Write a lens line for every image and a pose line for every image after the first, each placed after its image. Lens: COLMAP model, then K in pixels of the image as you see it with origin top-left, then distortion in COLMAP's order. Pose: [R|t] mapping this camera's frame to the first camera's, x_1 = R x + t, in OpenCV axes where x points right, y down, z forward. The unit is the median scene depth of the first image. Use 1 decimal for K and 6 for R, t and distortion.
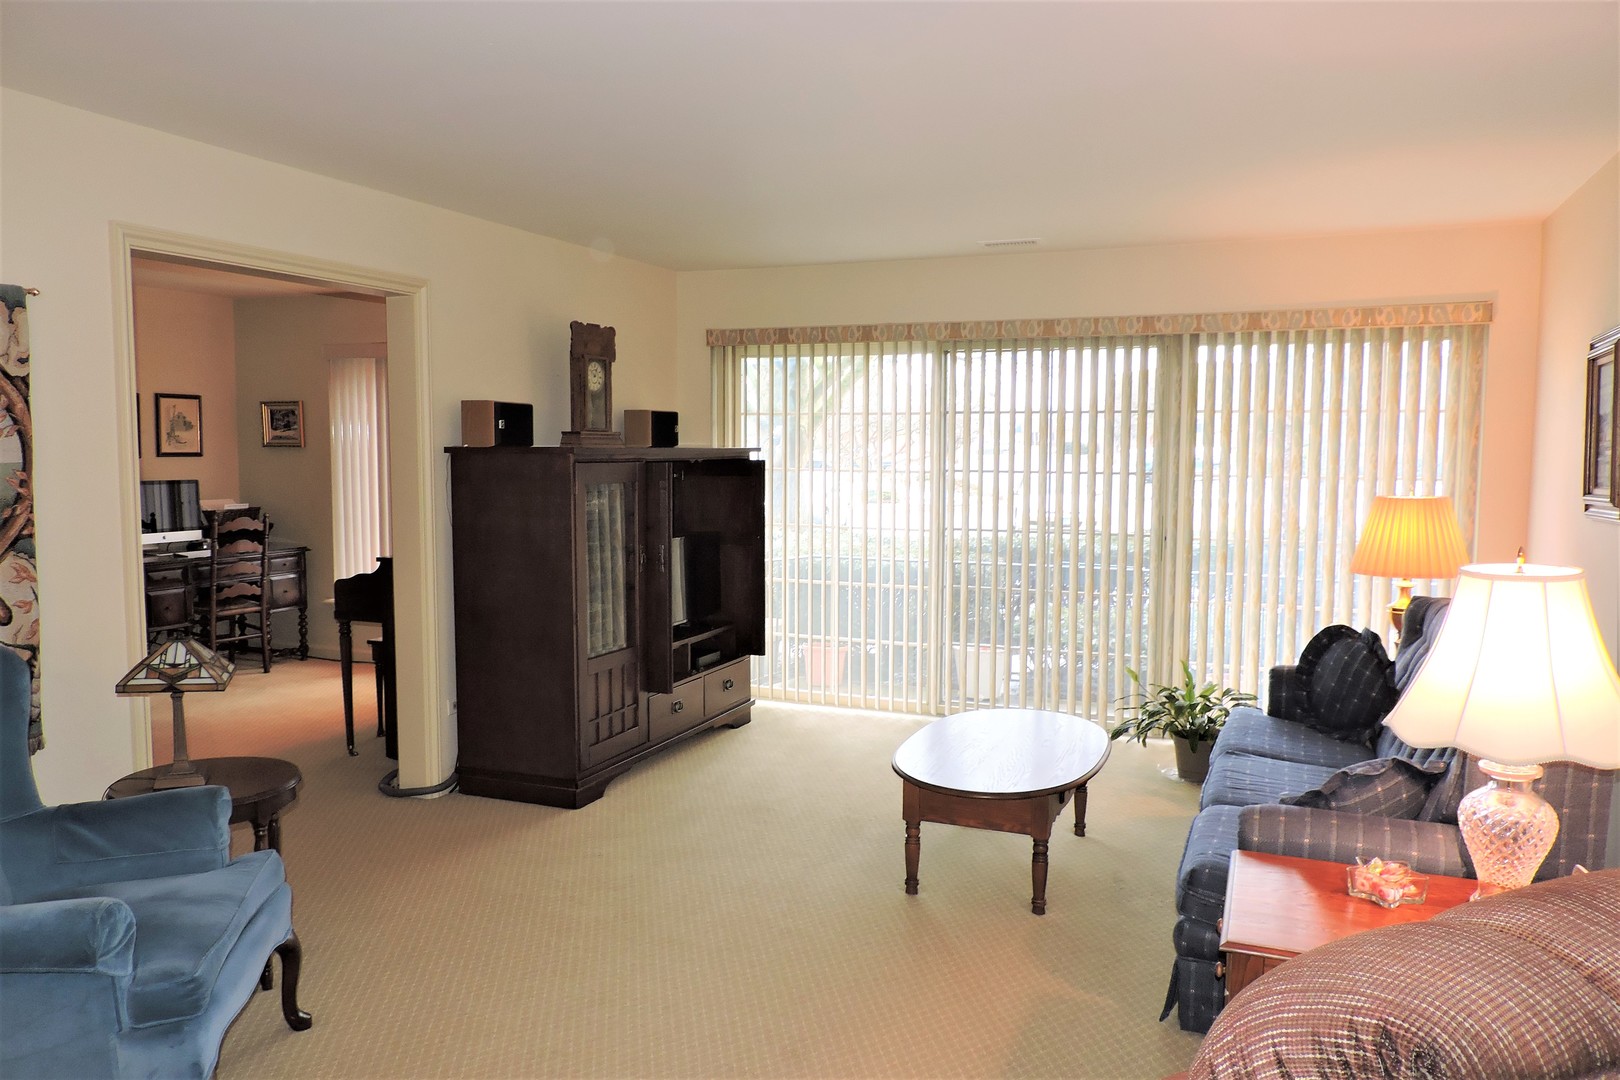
lens RADIAL K [[1155.2, 0, 840.8], [0, 1155.2, 531.2], [0, 0, 1]] dist [0.050790, 0.001241]
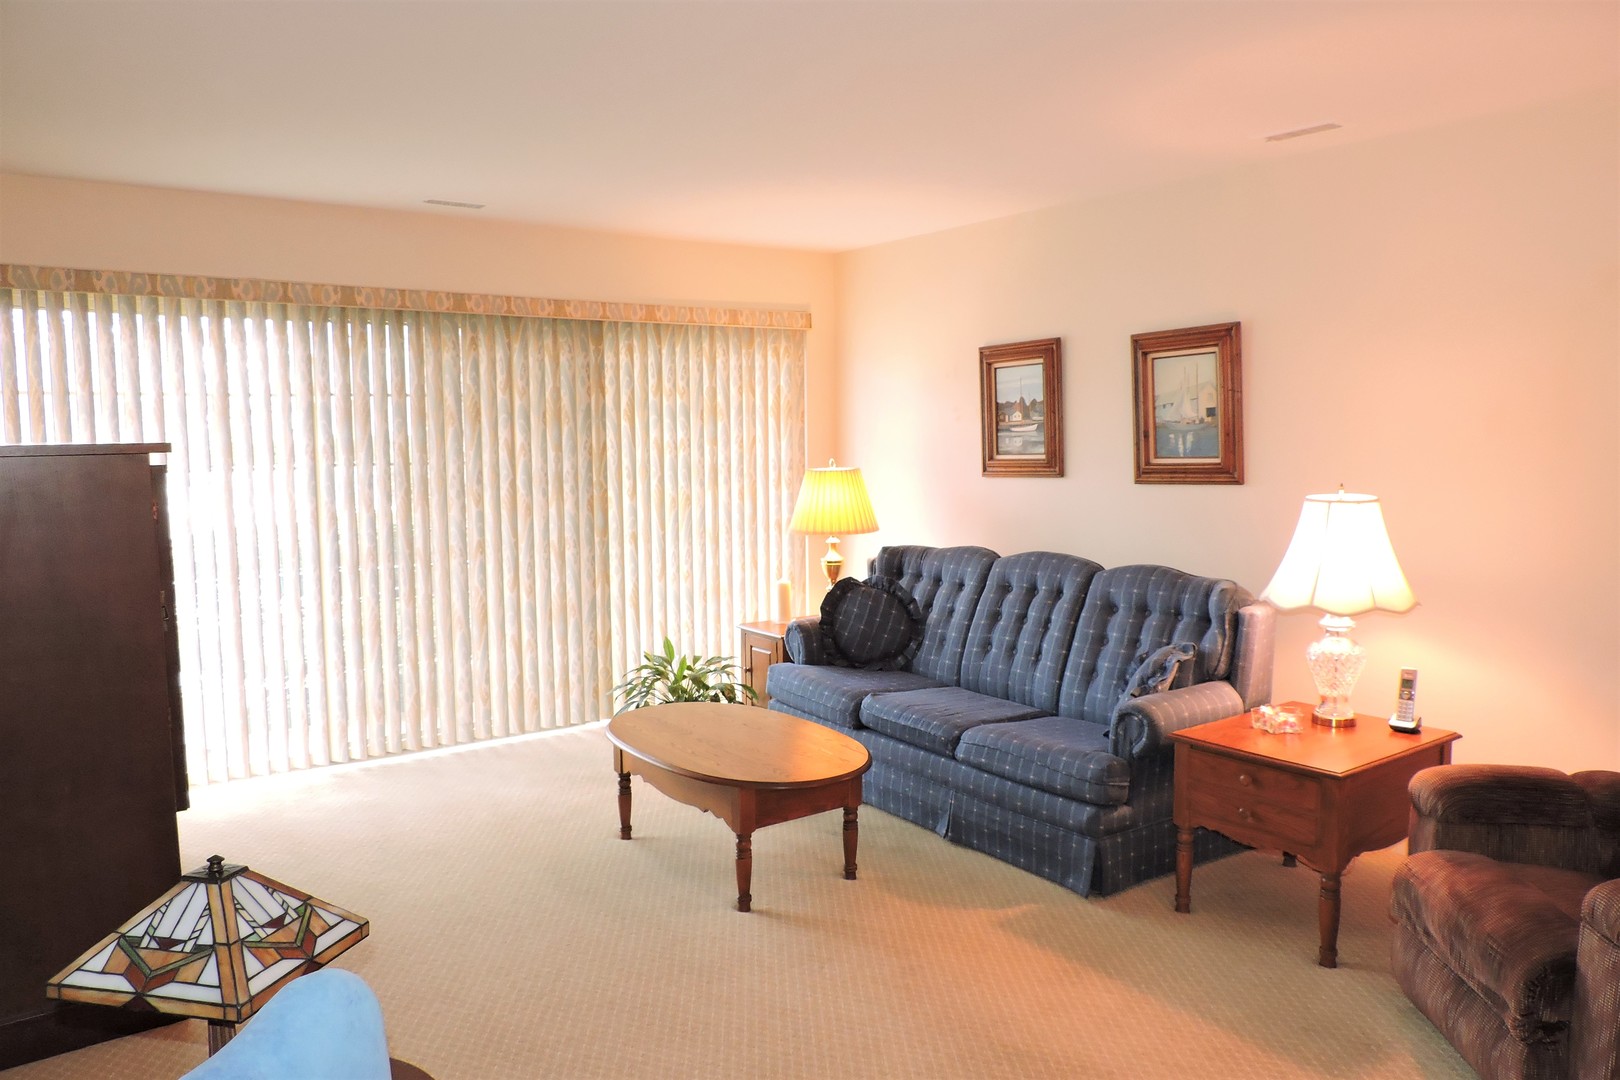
lens RADIAL K [[1155.2, 0, 840.8], [0, 1155.2, 531.2], [0, 0, 1]] dist [0.050790, 0.001241]
pose [[0.533472, -0.095580, 0.840400, -0.449634], [0.079747, 0.994852, 0.062525, -0.033135], [-0.842050, 0.033664, 0.538349, 0.281145]]
